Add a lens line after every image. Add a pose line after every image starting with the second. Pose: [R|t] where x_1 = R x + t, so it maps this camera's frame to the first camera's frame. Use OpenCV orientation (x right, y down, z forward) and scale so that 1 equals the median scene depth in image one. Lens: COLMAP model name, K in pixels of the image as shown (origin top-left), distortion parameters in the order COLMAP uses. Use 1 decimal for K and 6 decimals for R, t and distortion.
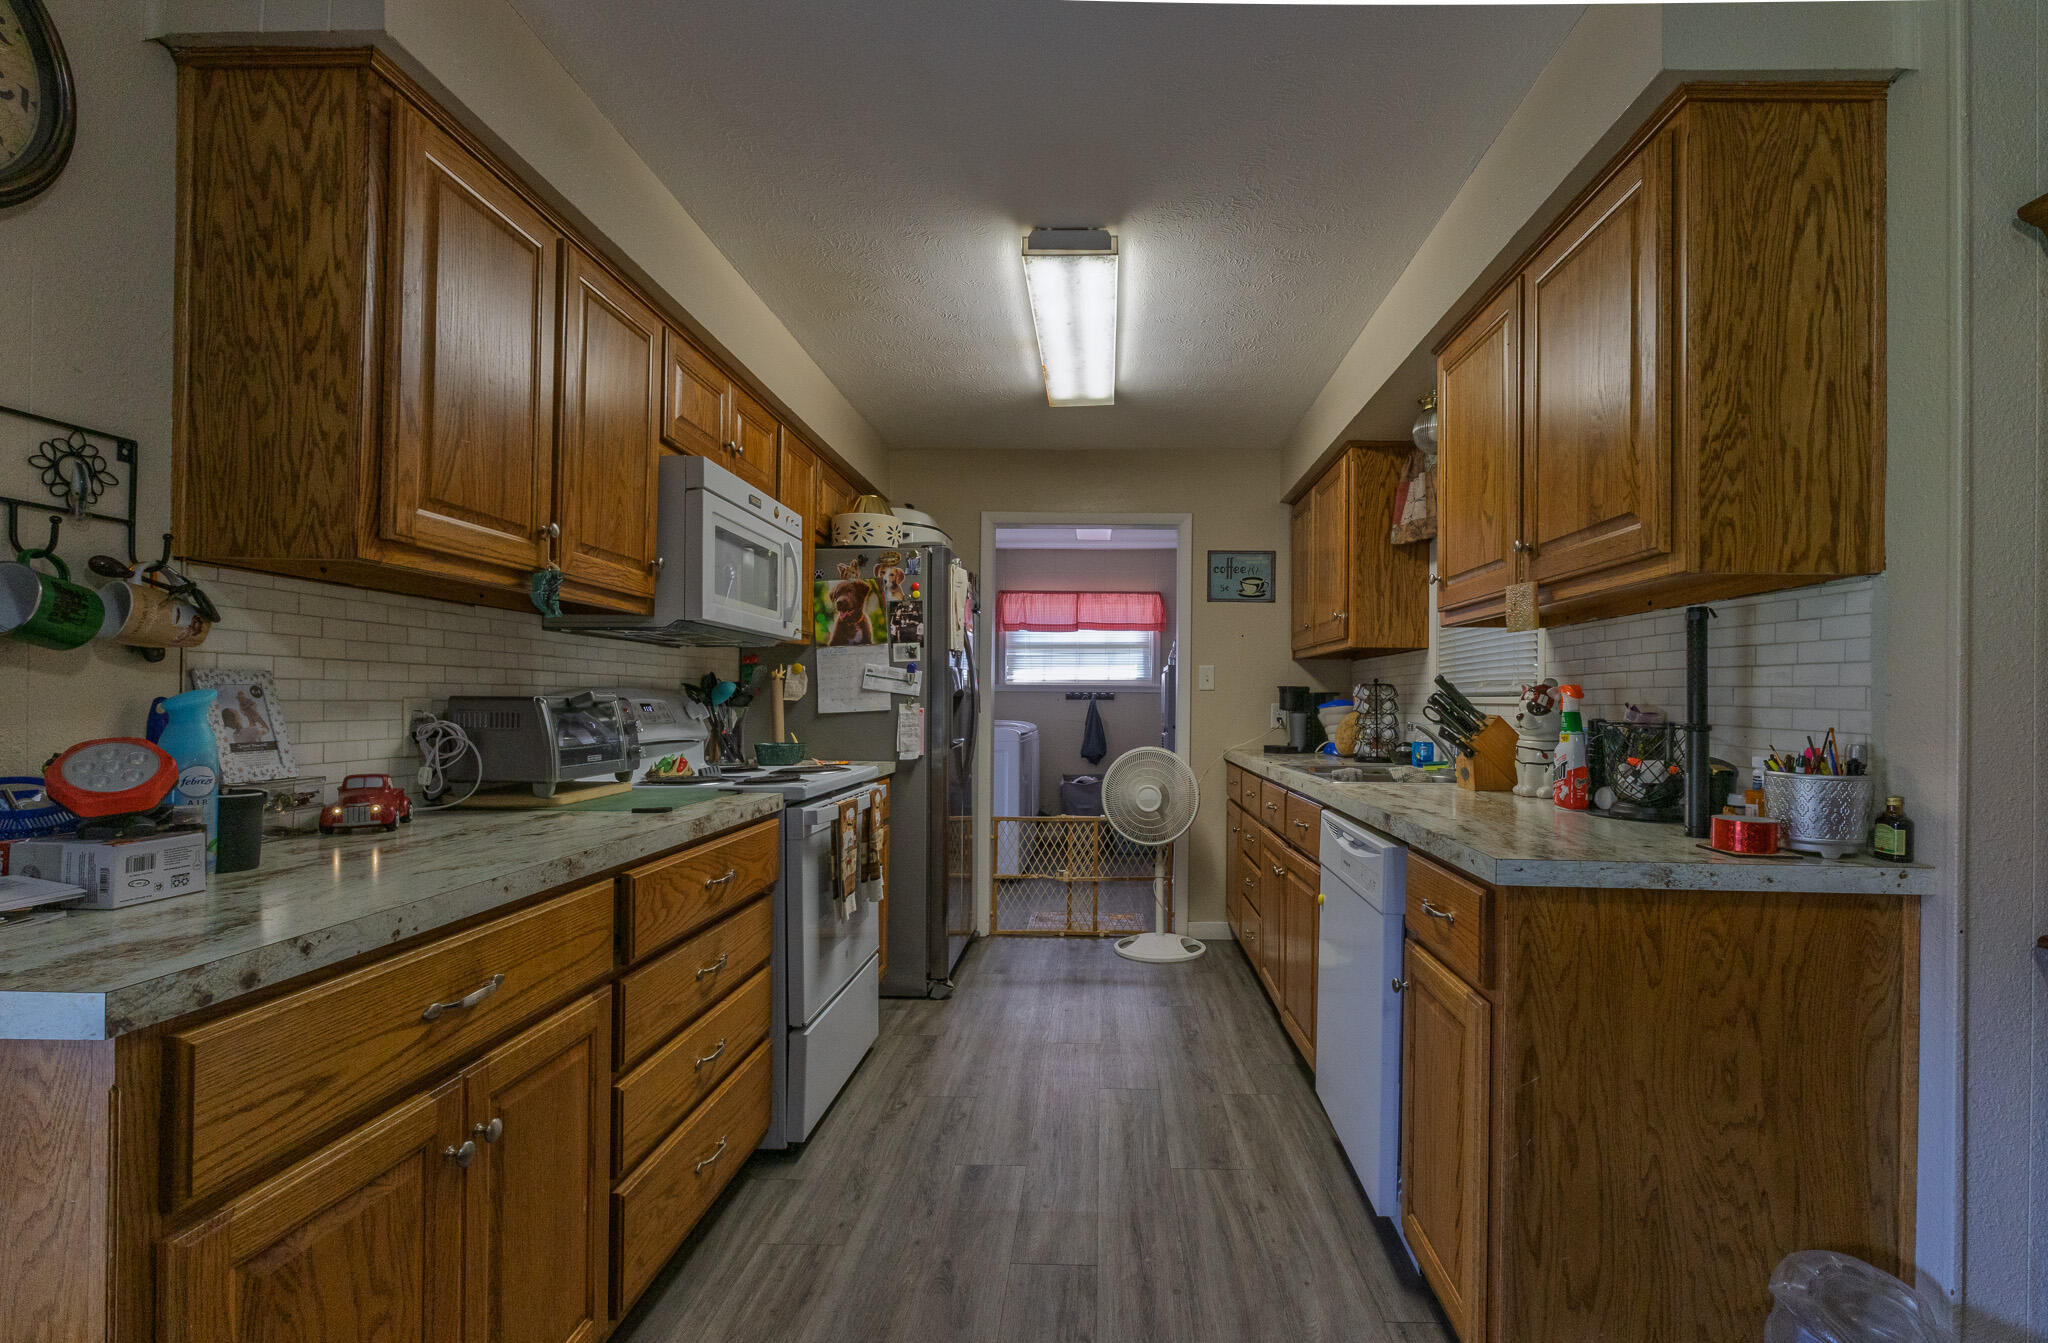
lens RADIAL K [[918.3, 0, 1076.9], [0, 918.3, 690.8], [0, 0, 1]] dist [-0.001434, -0.000737]
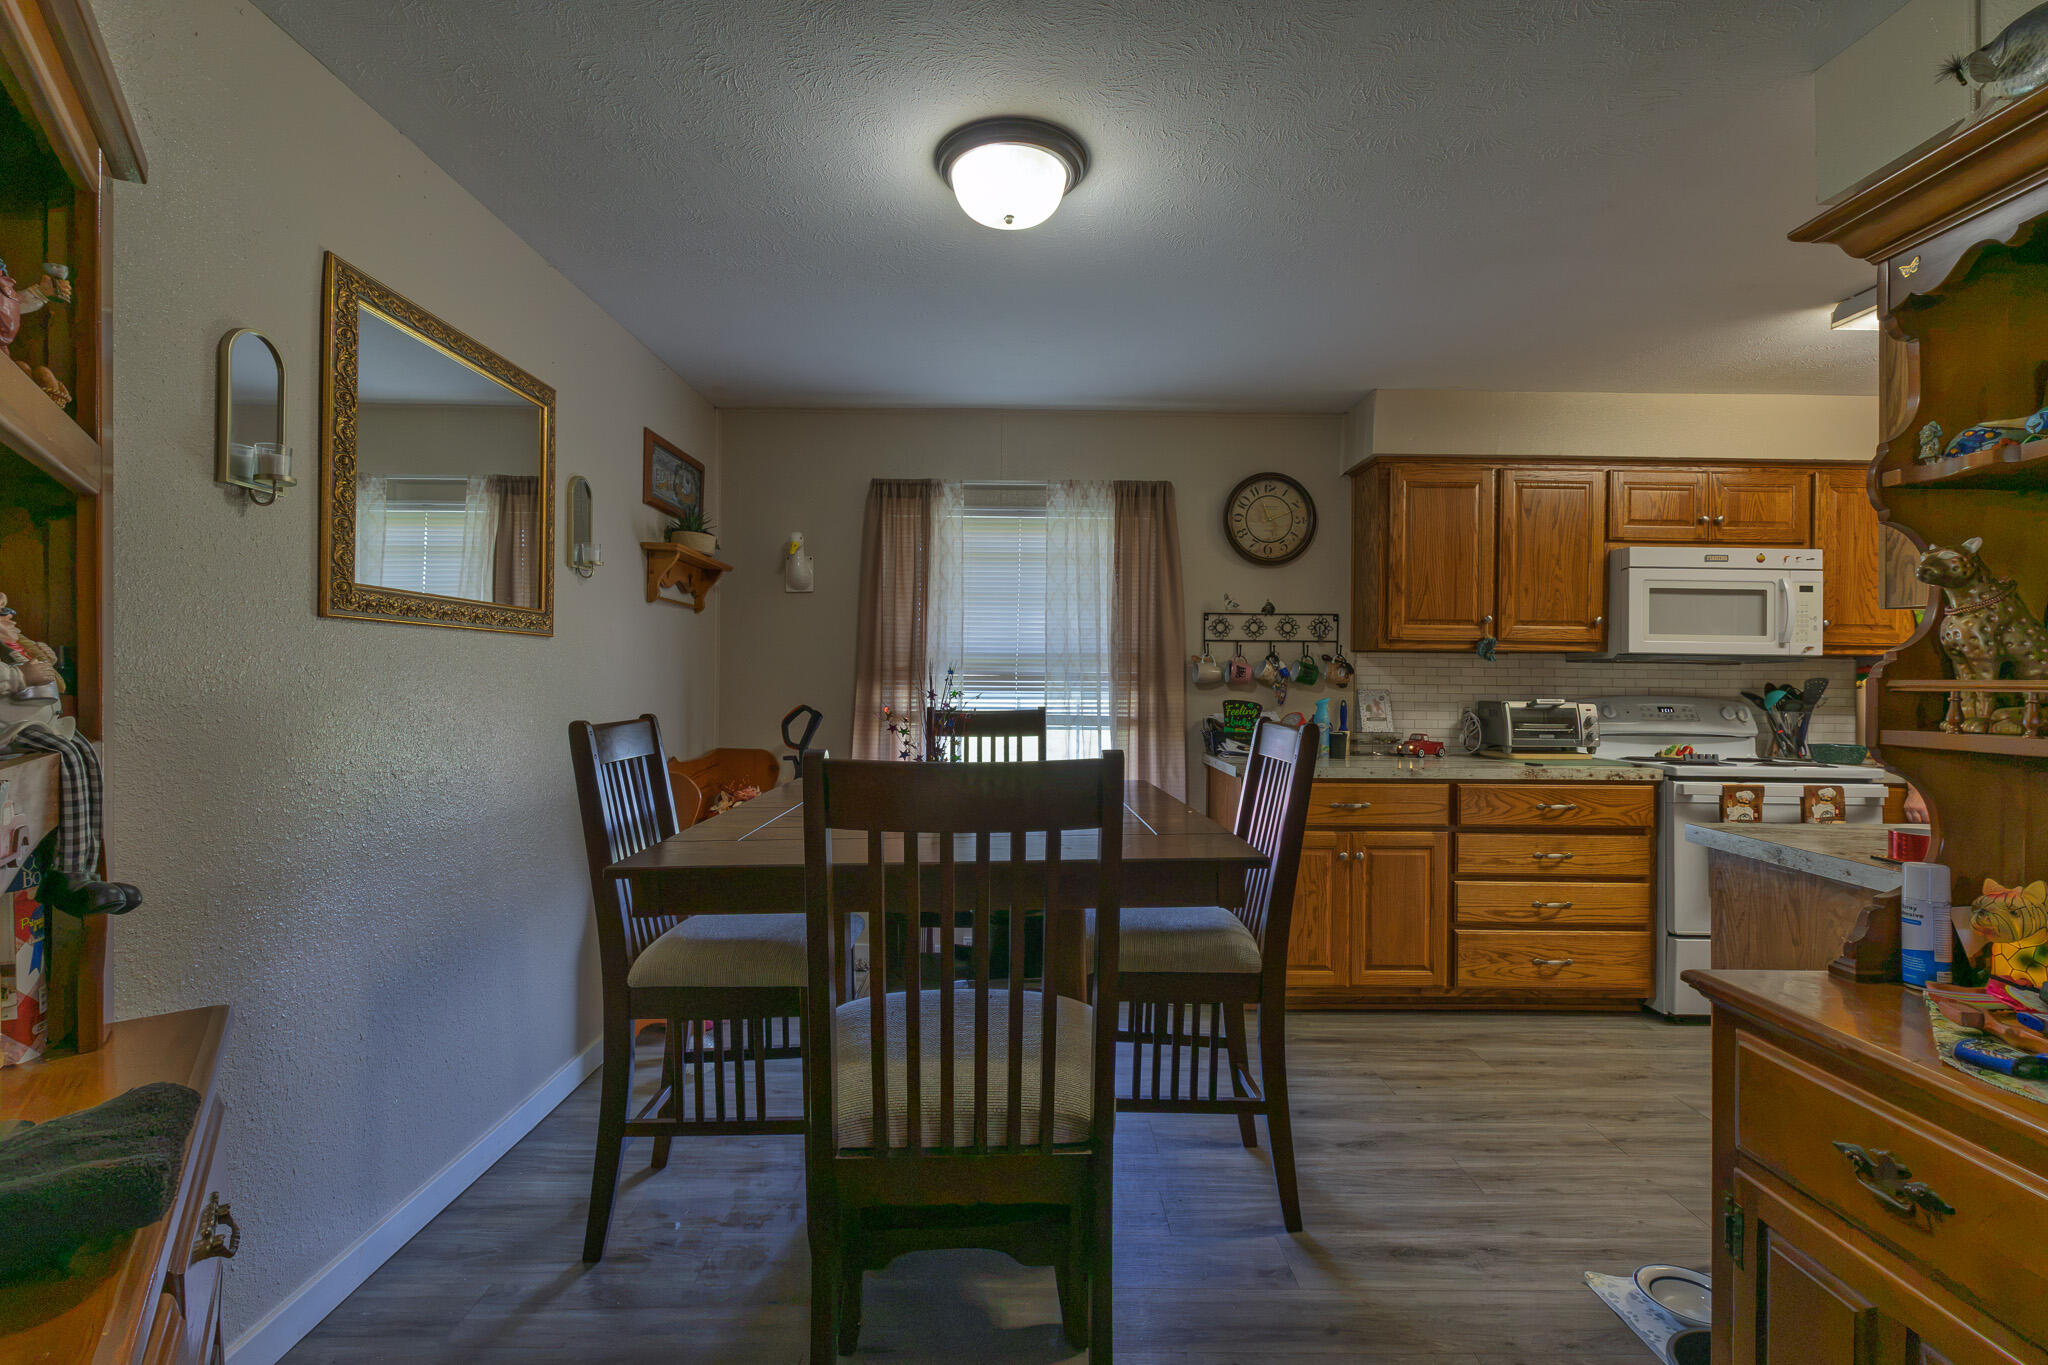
lens RADIAL K [[918.3, 0, 1025.3], [0, 918.3, 682.1], [0, 0, 1]] dist [-0.001434, -0.000737]
pose [[0.033662, -0.005635, -0.999417, 1.319259], [-0.000612, 0.999984, -0.005659, -0.023275], [0.999433, 0.000802, 0.033658, -0.076508]]
